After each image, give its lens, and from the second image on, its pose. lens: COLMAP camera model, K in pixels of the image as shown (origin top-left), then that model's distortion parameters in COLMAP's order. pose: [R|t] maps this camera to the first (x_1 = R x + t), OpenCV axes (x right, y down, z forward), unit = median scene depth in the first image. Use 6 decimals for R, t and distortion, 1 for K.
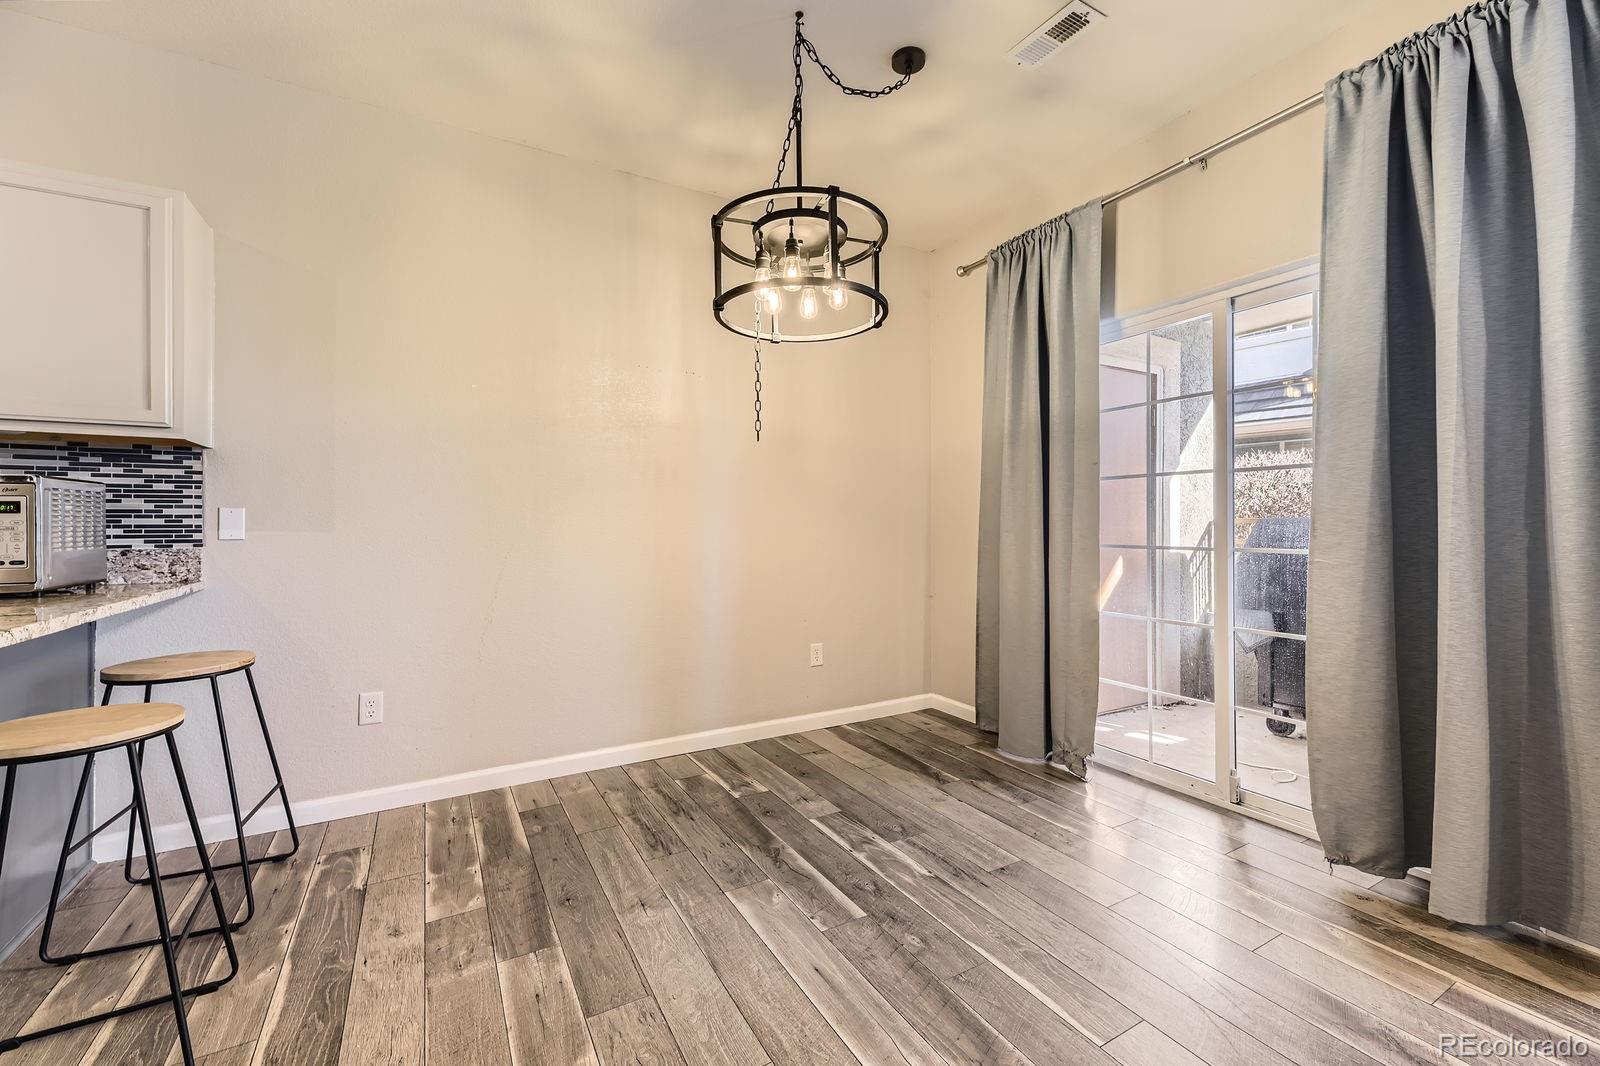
lens RADIAL K [[649.8, 0, 804.1], [0, 649.8, 522.5], [0, 0, 1]] dist [0.018722, -0.007312]
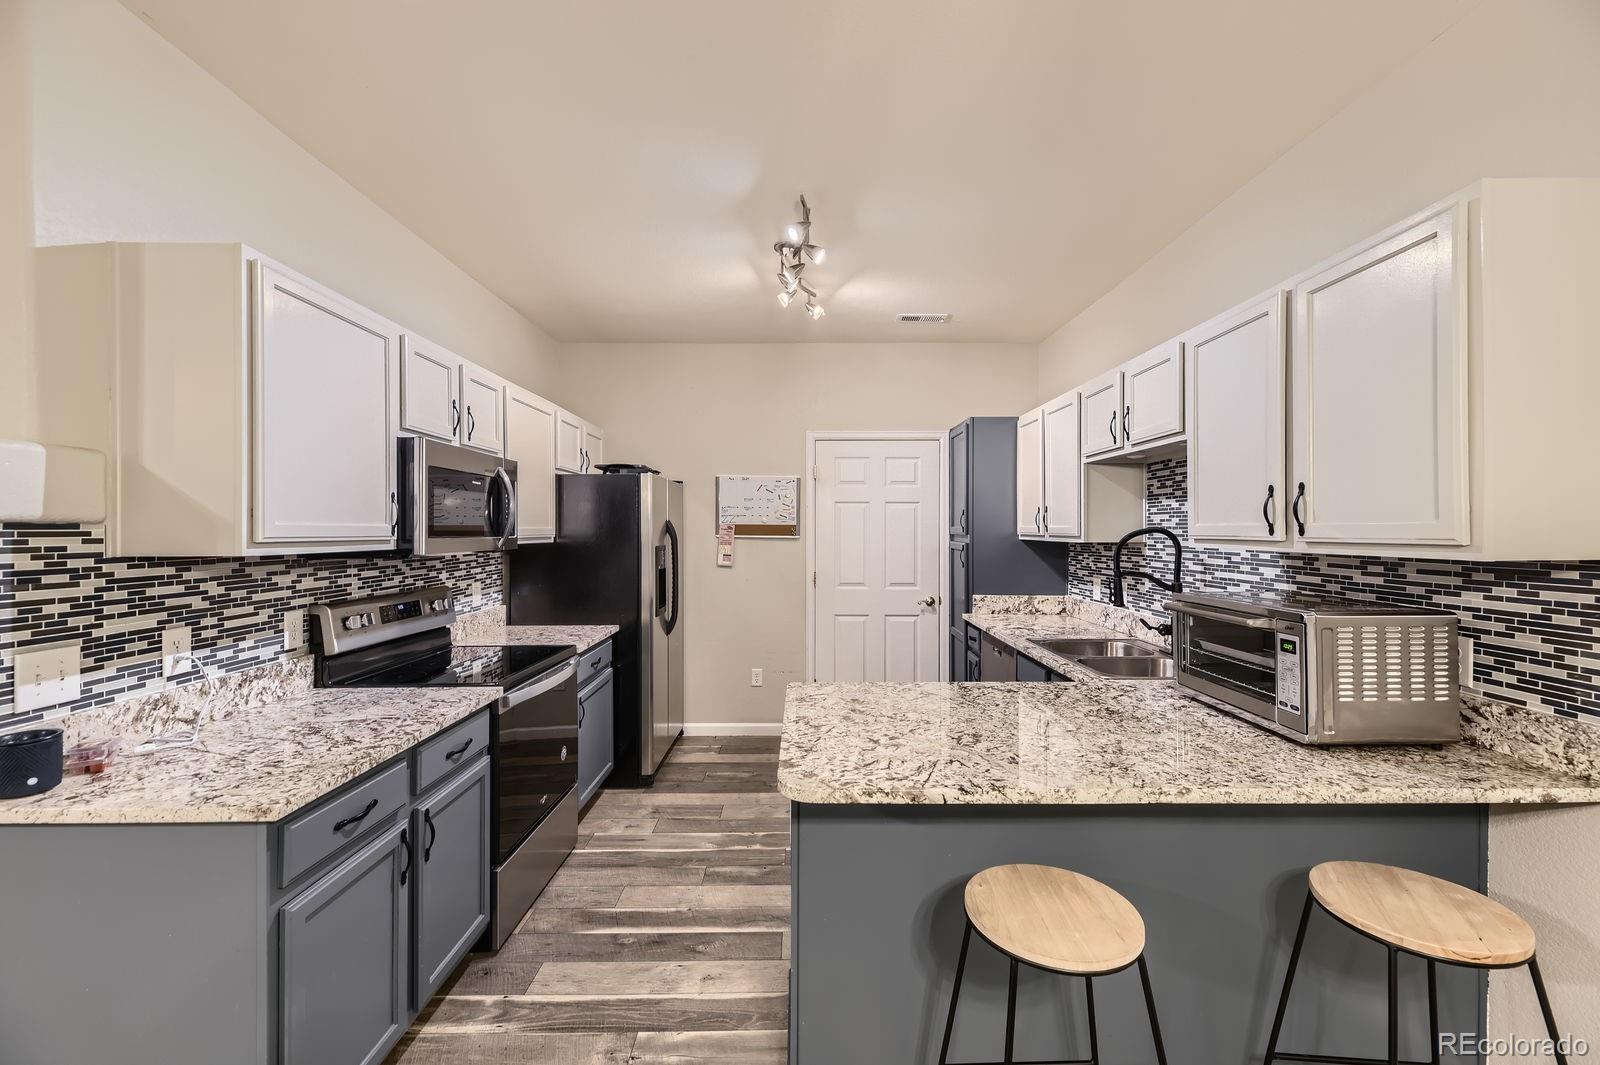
lens RADIAL K [[650.5, 0, 807.2], [0, 650.5, 528.0], [0, 0, 1]] dist [0.018718, -0.007391]
pose [[-0.495475, -0.001505, -0.868621, -0.049721], [0.001273, 0.999996, -0.002458, -0.145526], [0.868621, -0.002323, -0.495471, 0.680839]]
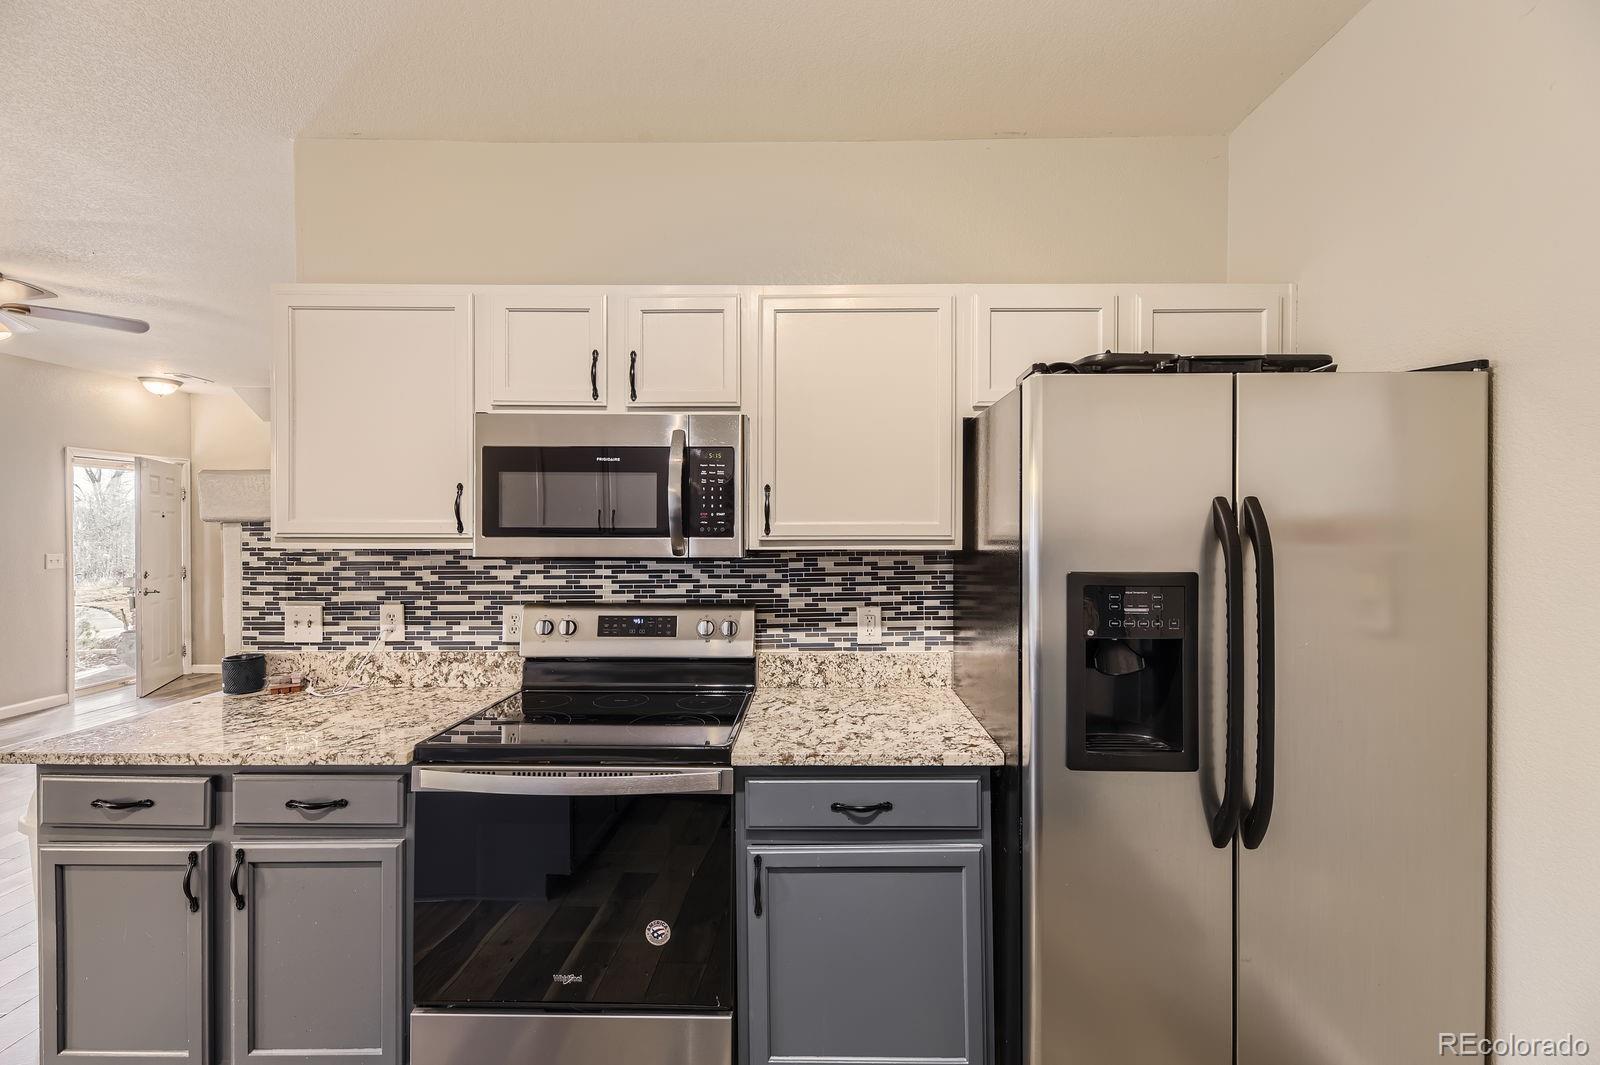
lens RADIAL K [[644.4, 0, 806.4], [0, 644.4, 535.1], [0, 0, 1]] dist [0.019371, -0.006693]
pose [[-0.855936, -0.003385, 0.517070, -1.410886], [0.000656, 0.999971, 0.007632, -0.140064], [-0.517081, 0.006871, -0.855909, 0.143925]]
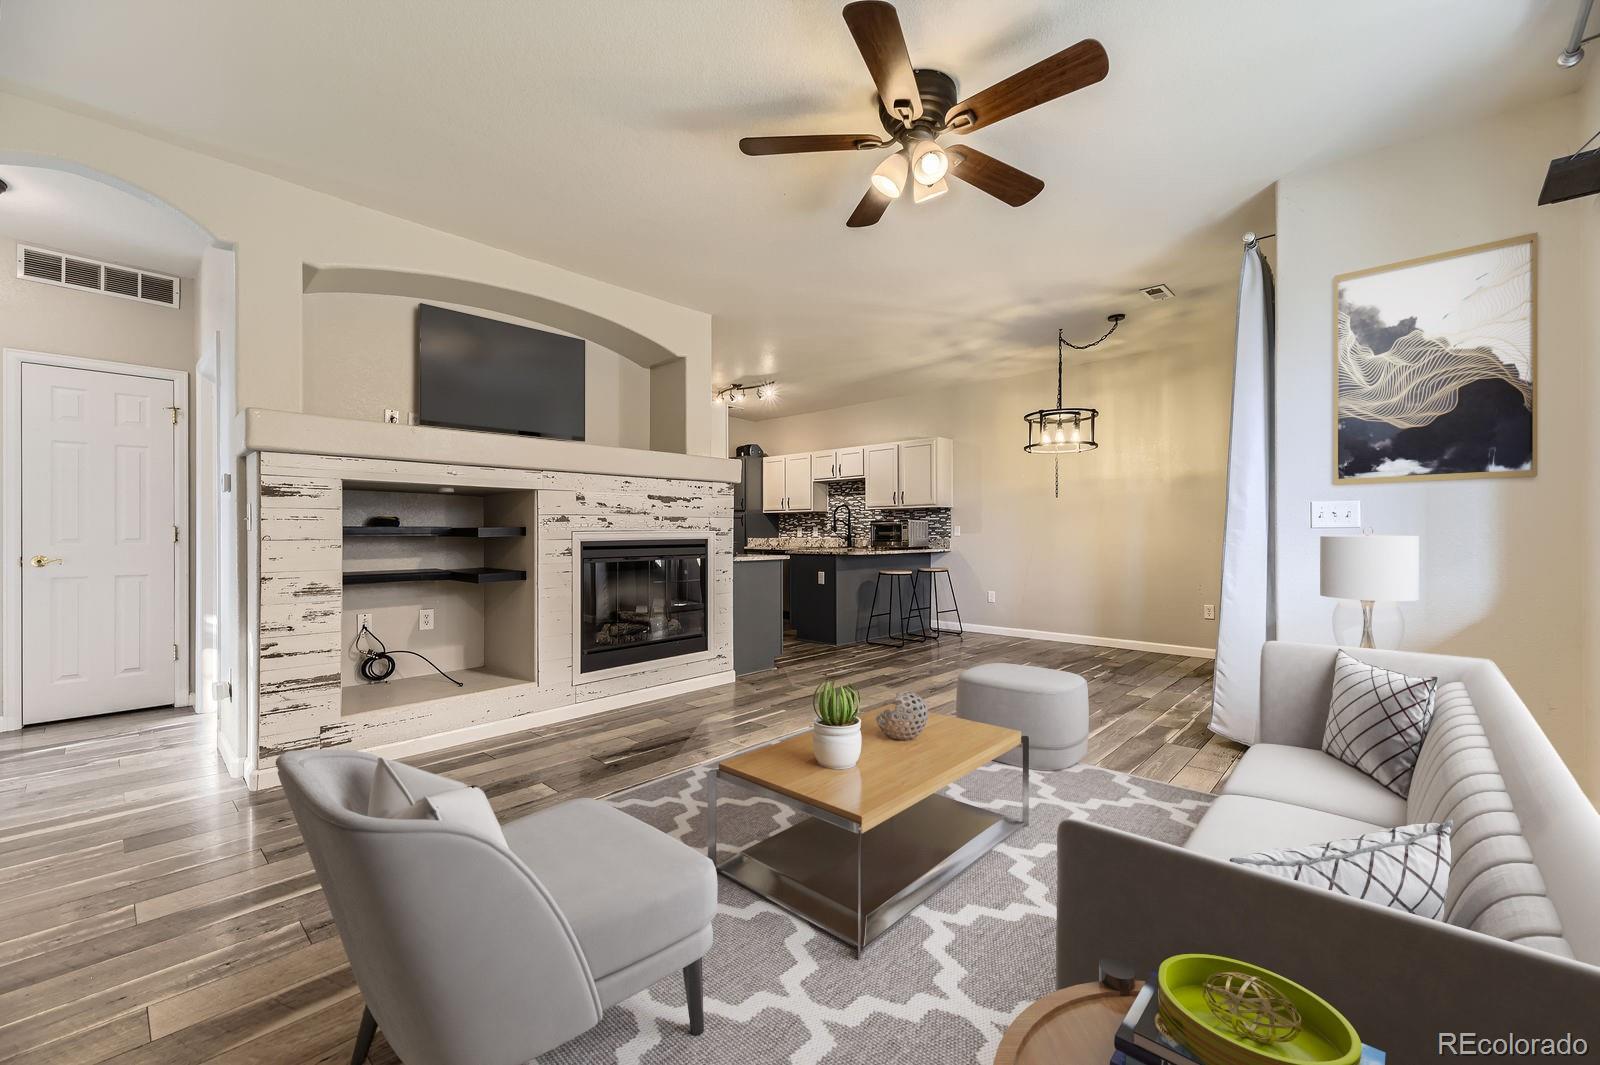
lens RADIAL K [[644.4, 0, 806.4], [0, 644.4, 535.1], [0, 0, 1]] dist [0.019371, -0.006693]
pose [[0.298474, 0.001839, -0.954416, 1.972716], [0.003297, 0.999990, 0.002957, 0.010794], [0.954412, -0.004029, 0.298465, -0.652016]]
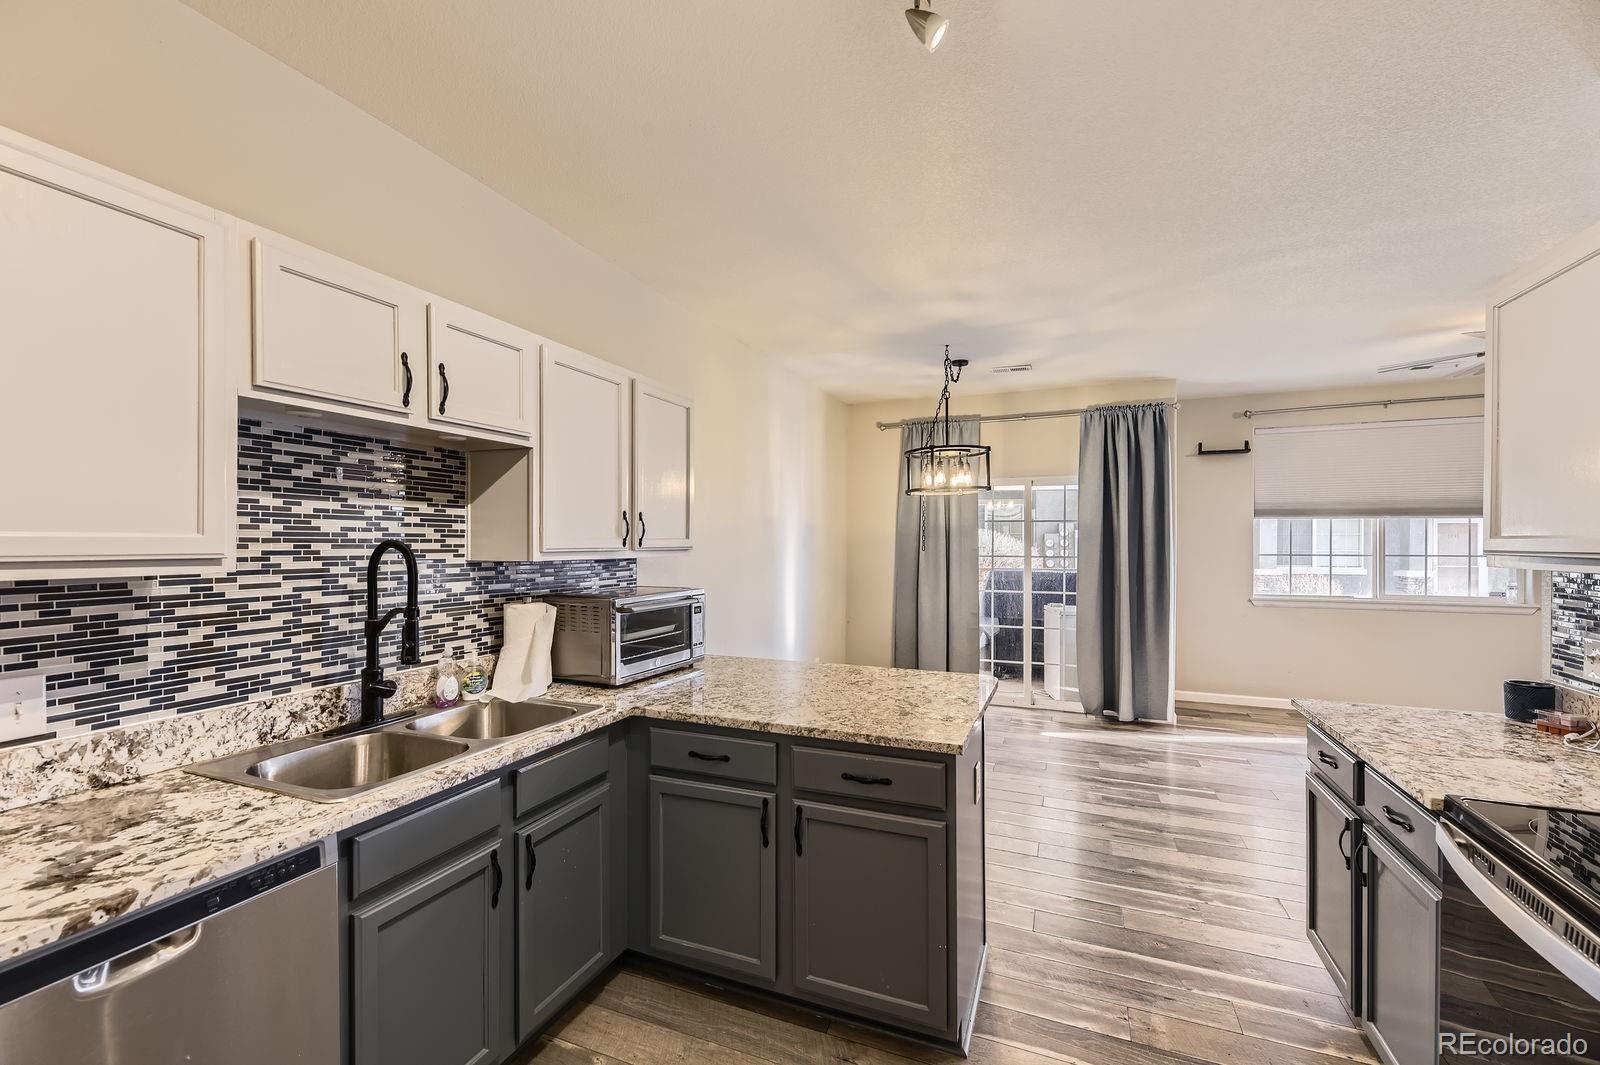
lens RADIAL K [[660.1, 0, 808.2], [0, 660.1, 543.9], [0, 0, 1]] dist [0.019980, -0.007321]
pose [[0.787863, -0.001016, 0.615850, -1.545190], [-0.001204, 0.999994, 0.003191, -0.146996], [-0.615850, -0.003256, 0.787857, -0.355282]]
